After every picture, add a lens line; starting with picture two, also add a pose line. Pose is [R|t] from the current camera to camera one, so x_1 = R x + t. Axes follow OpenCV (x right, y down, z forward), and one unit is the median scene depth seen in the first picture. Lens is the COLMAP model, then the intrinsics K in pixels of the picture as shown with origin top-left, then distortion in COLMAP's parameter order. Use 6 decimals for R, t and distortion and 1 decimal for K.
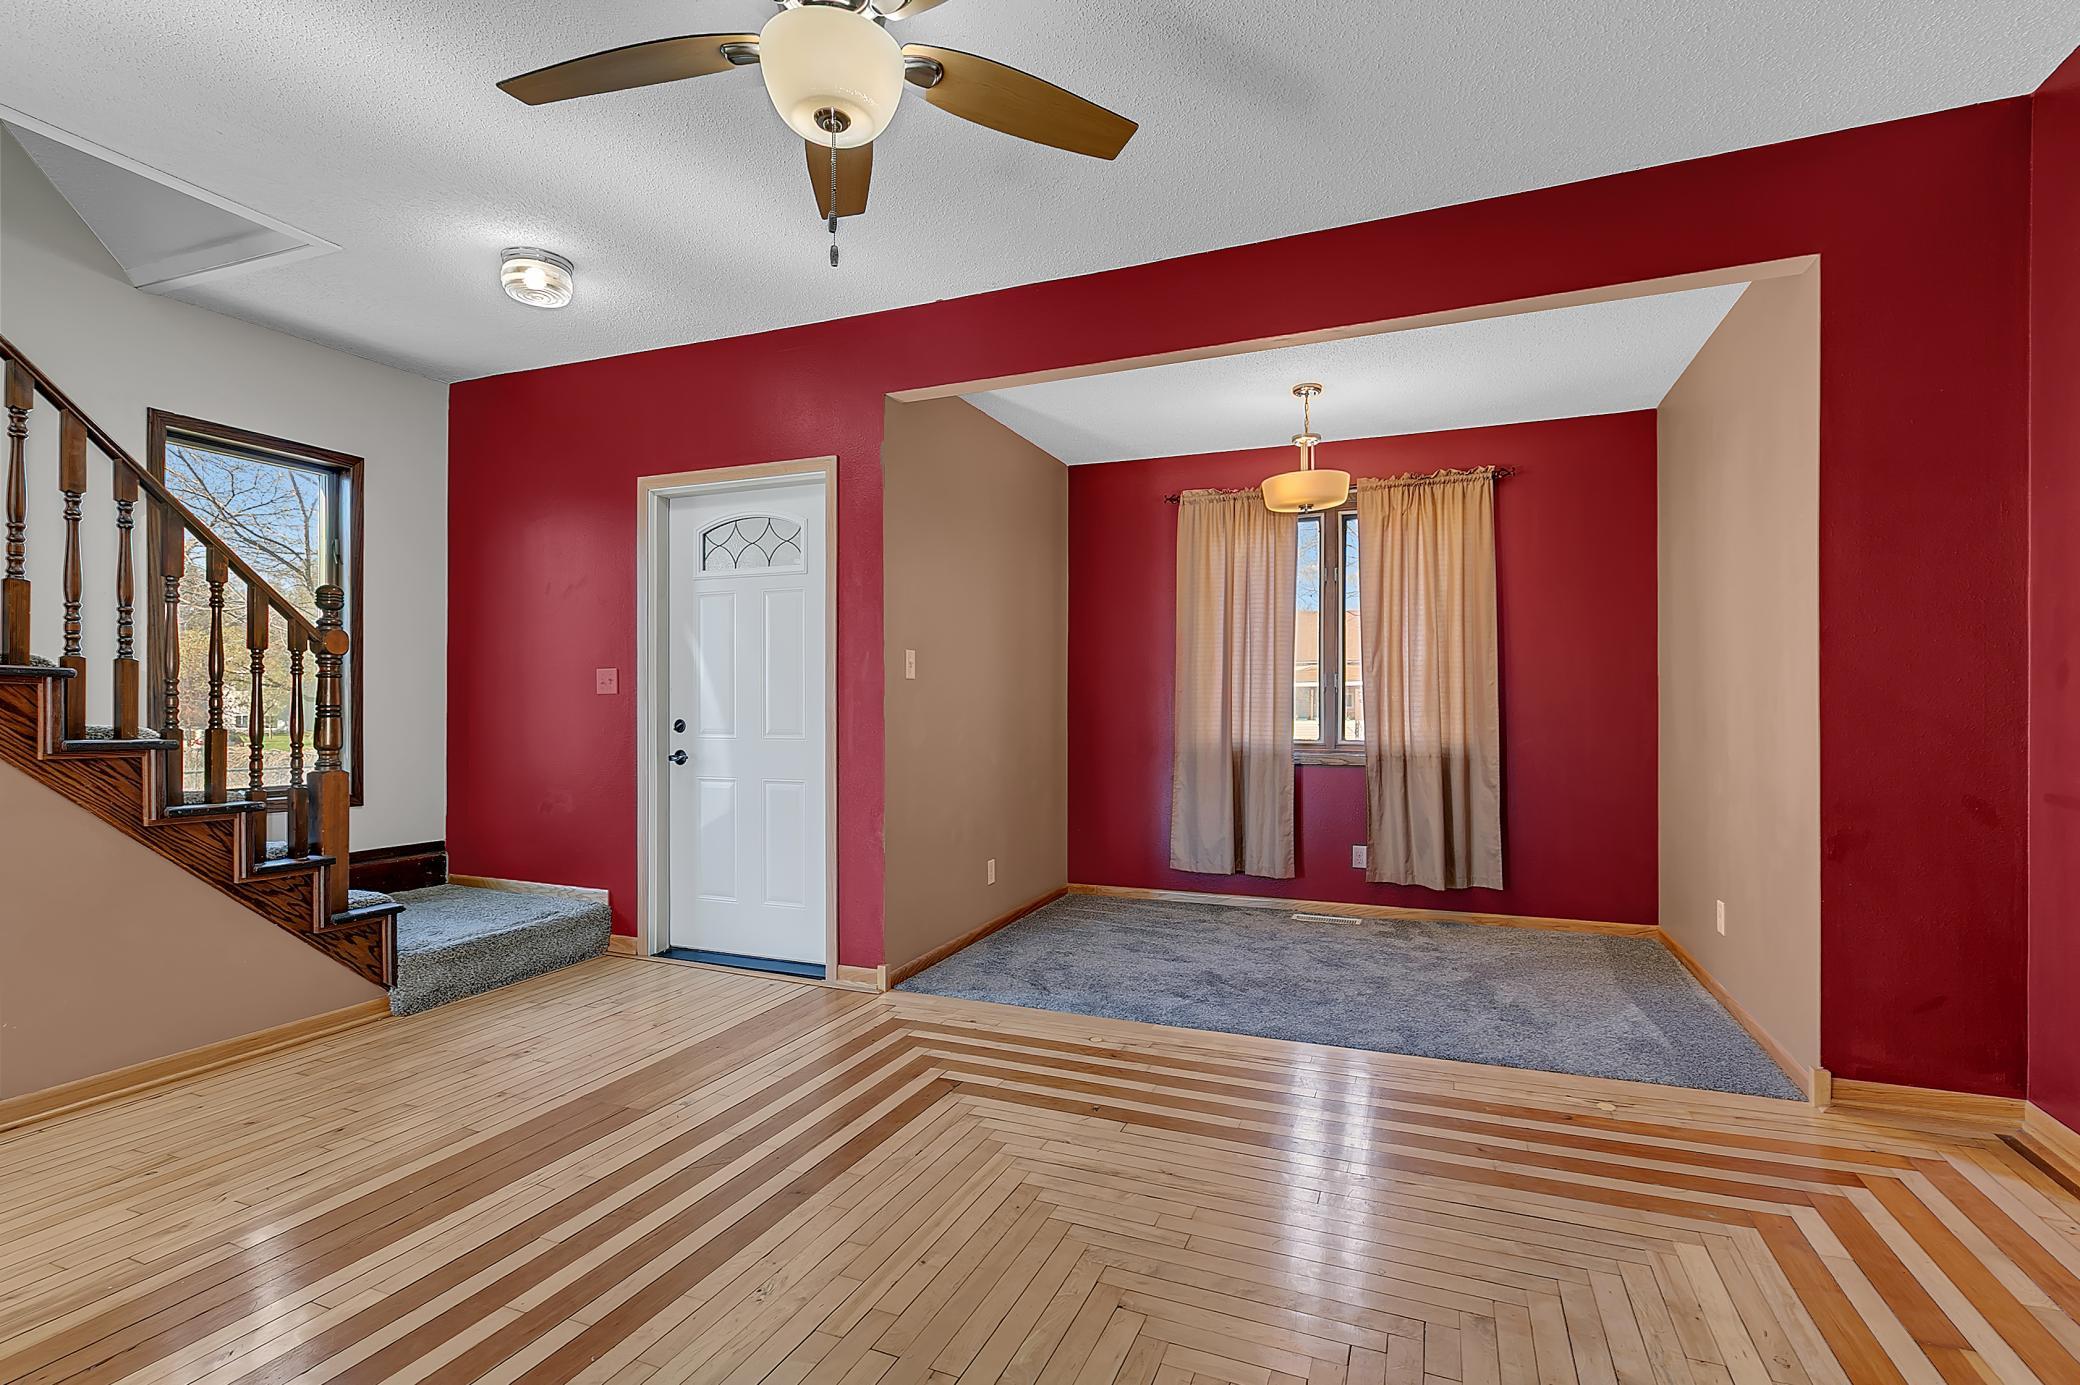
lens RADIAL K [[955.5, 0, 1049.6], [0, 955.5, 714.8], [0, 0, 1]] dist [0.004579, -0.000355]
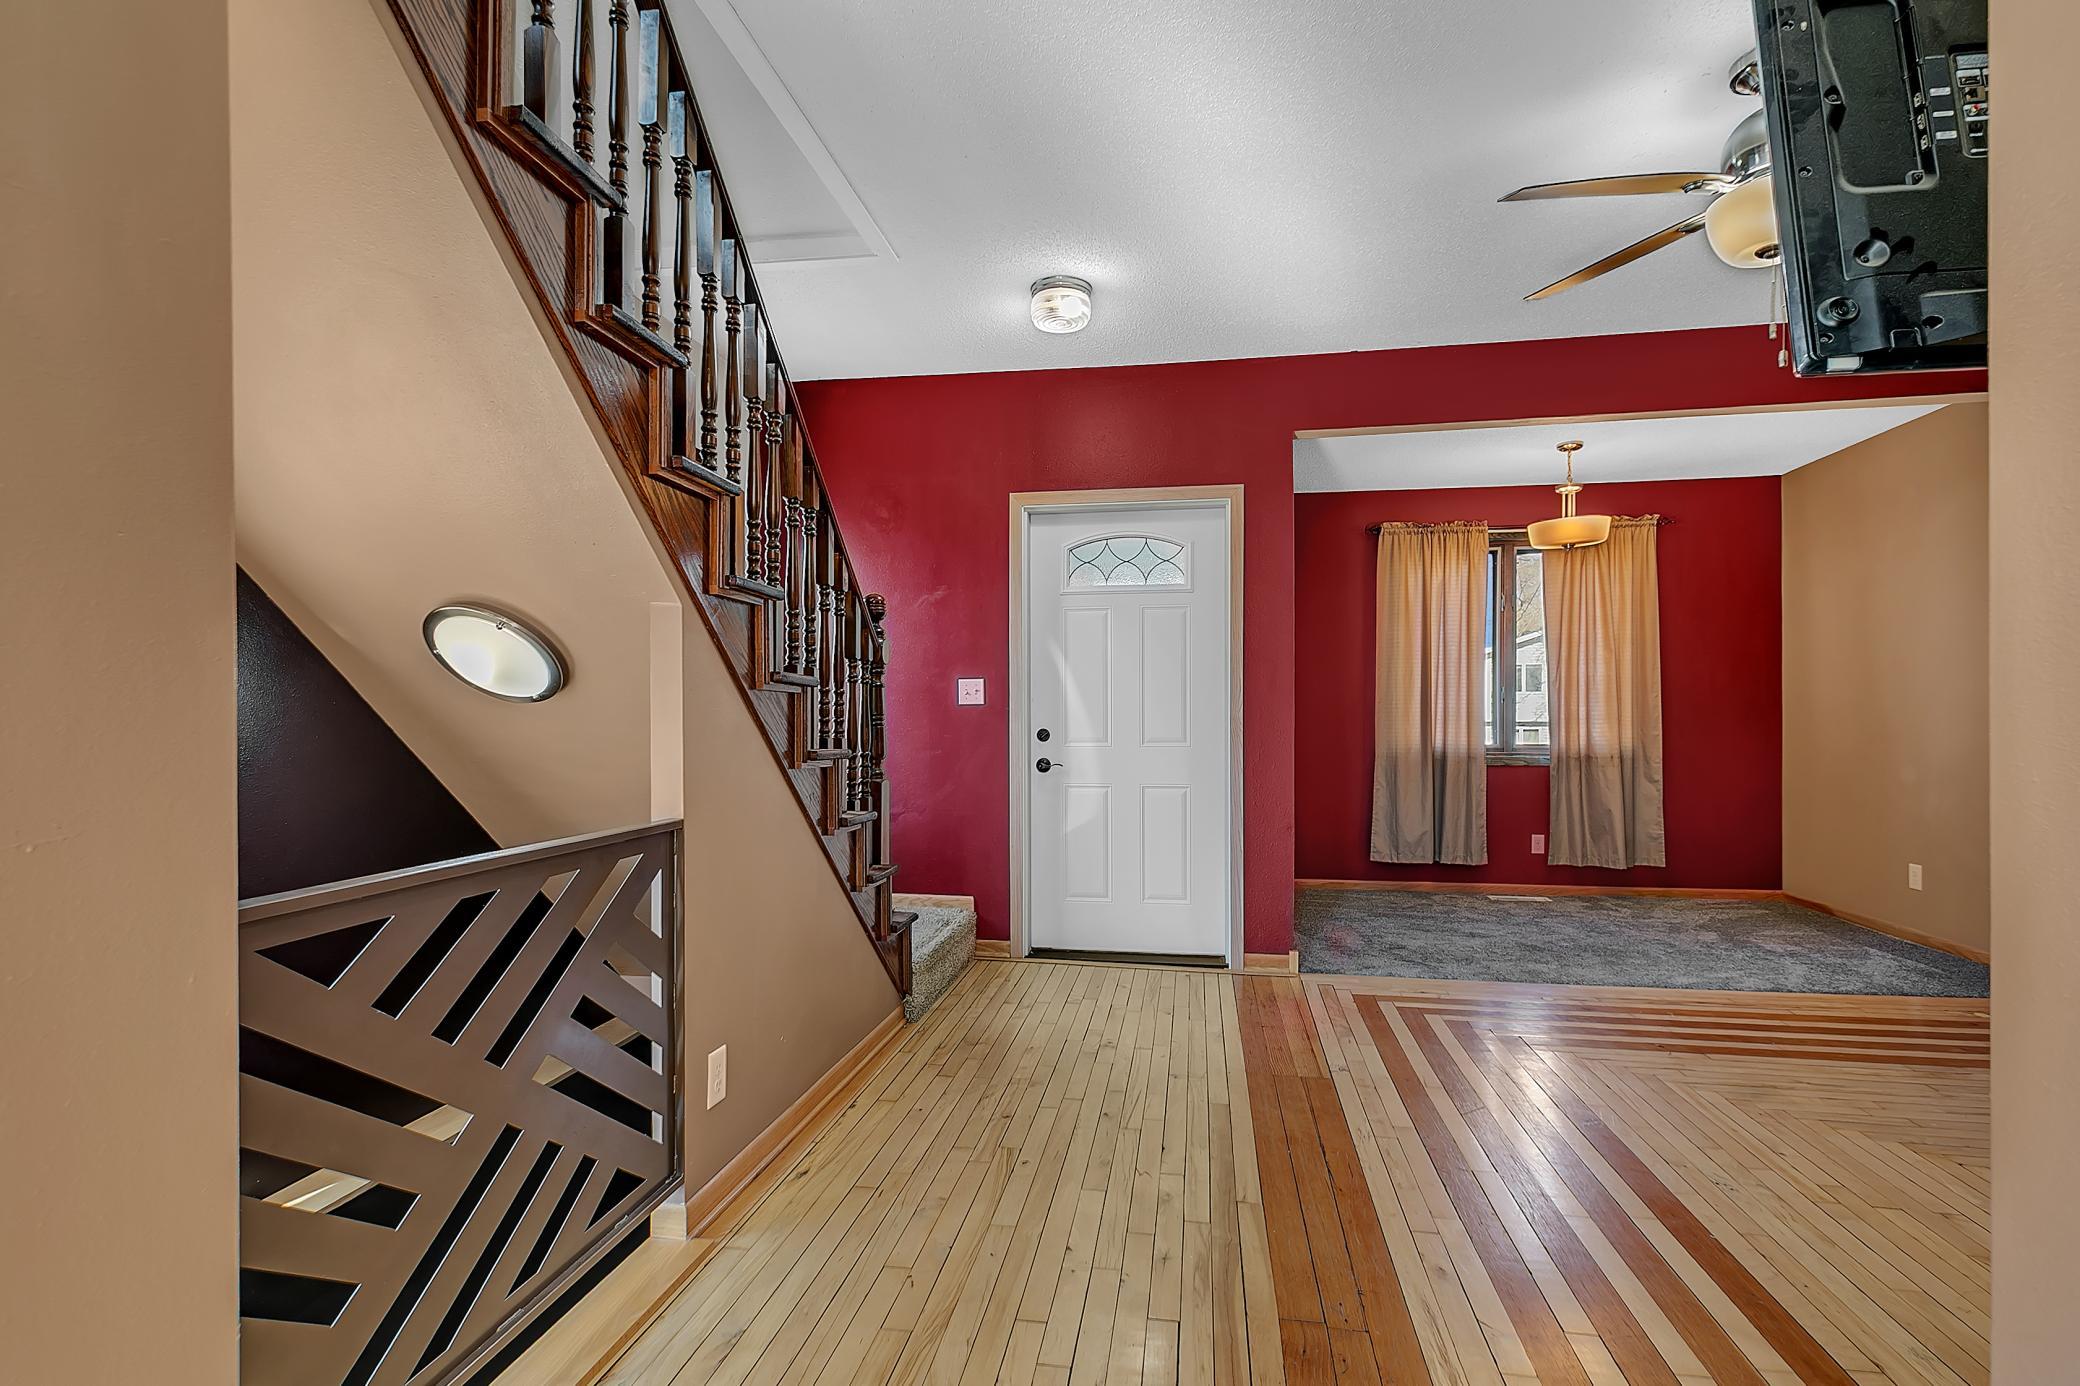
lens RADIAL K [[960.3, 0, 1040.8], [0, 960.3, 725.7], [0, 0, 1]] dist [0.000499, 0.000249]
pose [[0.976974, -0.004059, 0.213319, -0.547802], [0.003678, 0.999991, 0.002185, -0.000788], [-0.213326, -0.001350, 0.976980, -0.013780]]
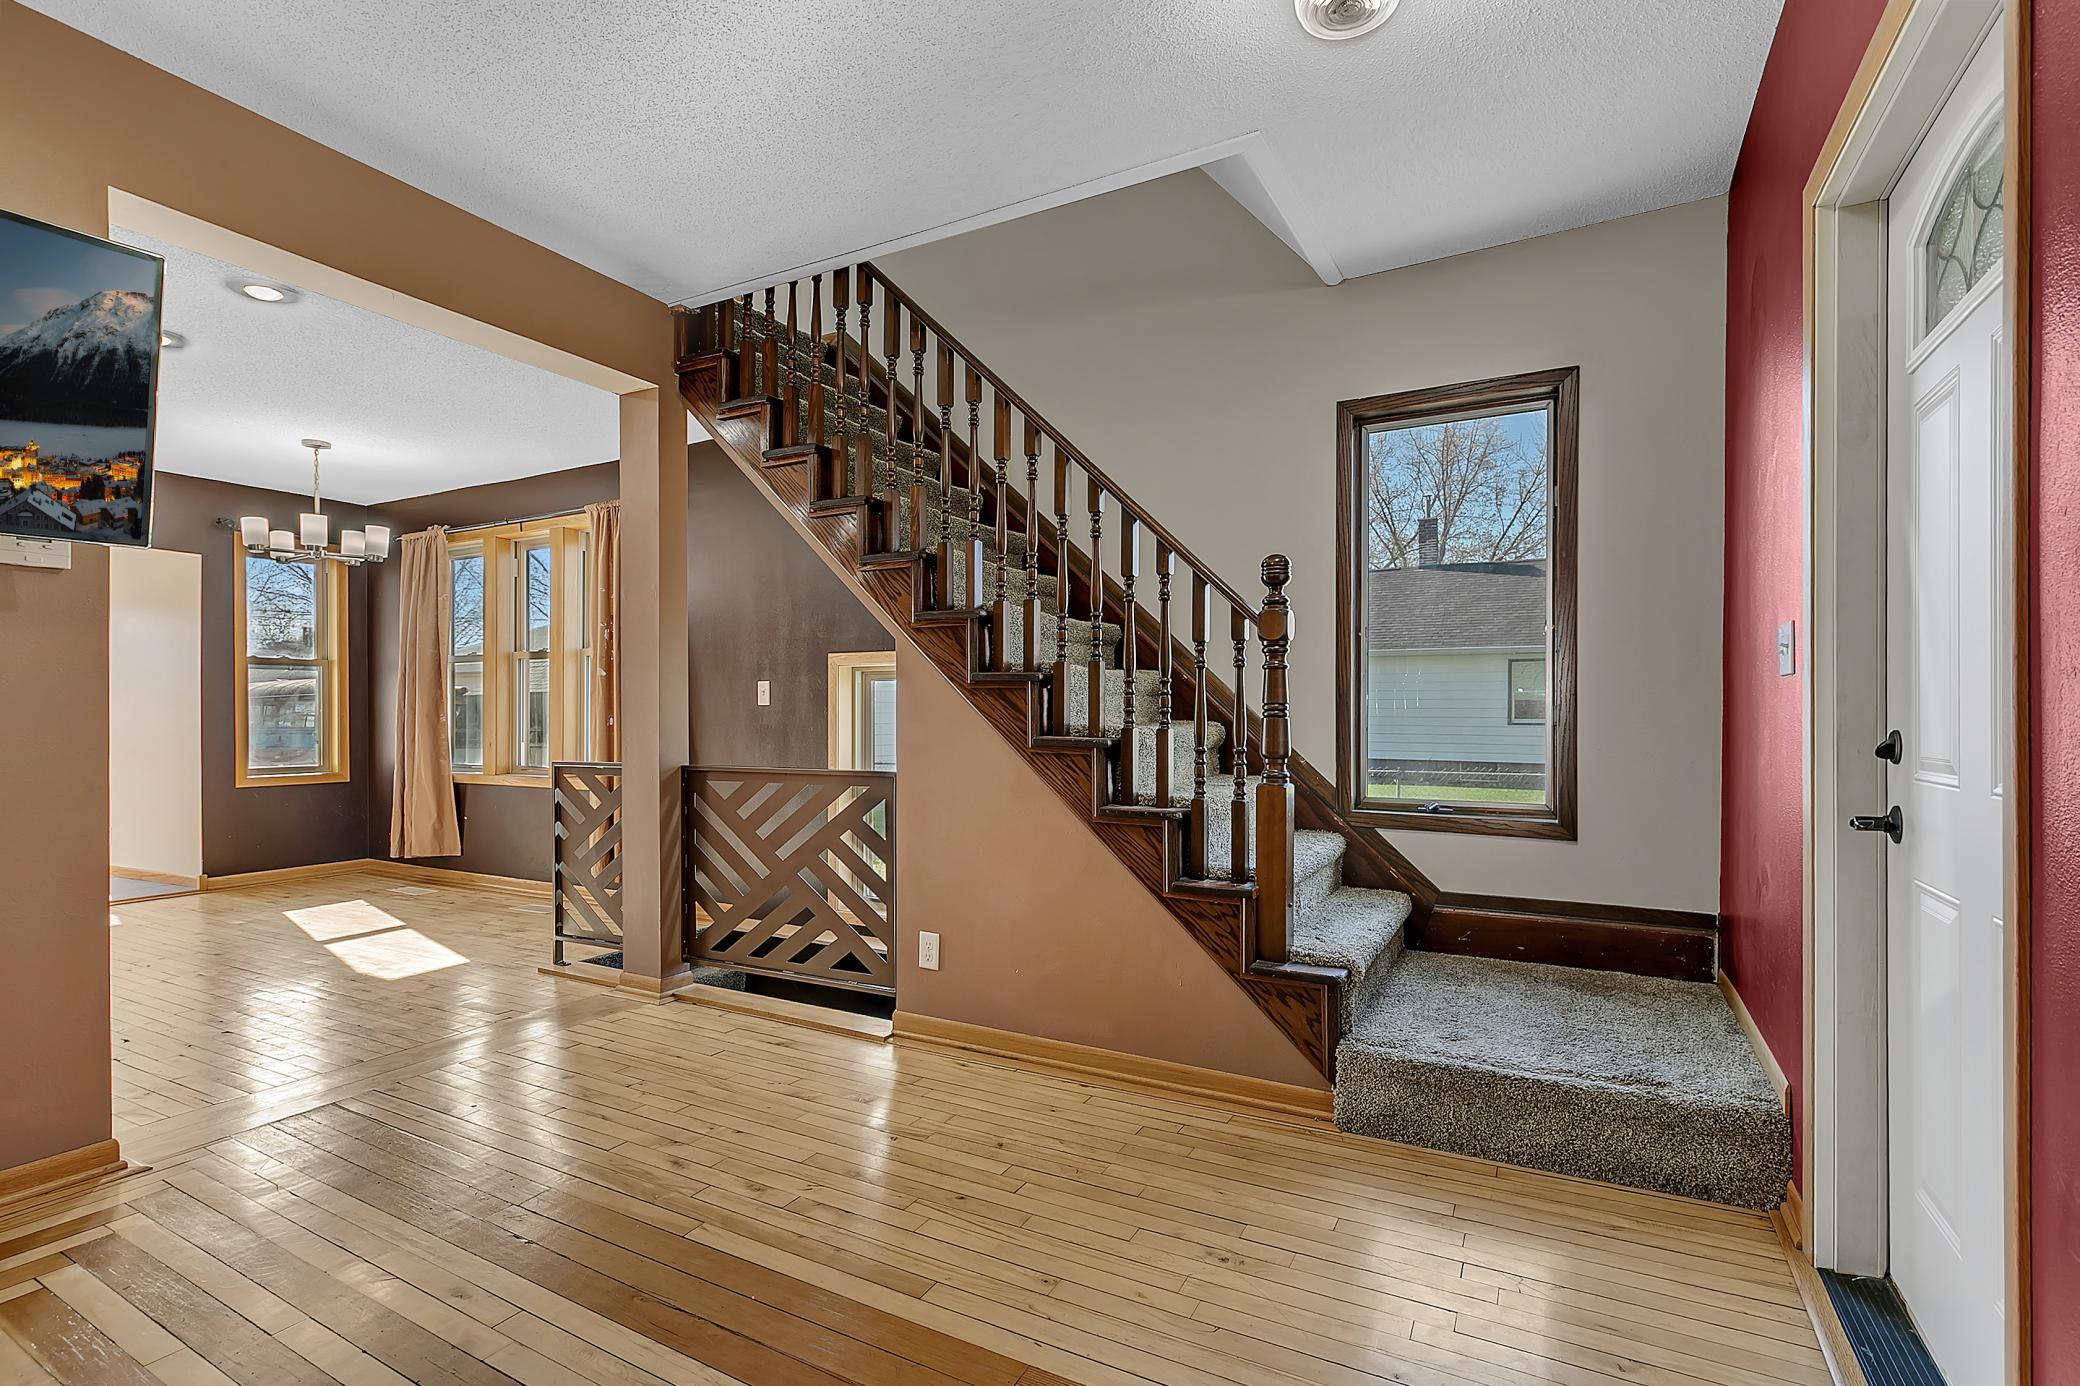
lens RADIAL K [[955.5, 0, 1049.6], [0, 955.5, 715.3], [0, 0, 1]] dist [0.004579, -0.000355]
pose [[-0.113751, 0.001783, -0.993508, 0.051474], [-0.004359, 0.999988, 0.002293, -0.000259], [0.993500, 0.004592, -0.113742, 0.619358]]
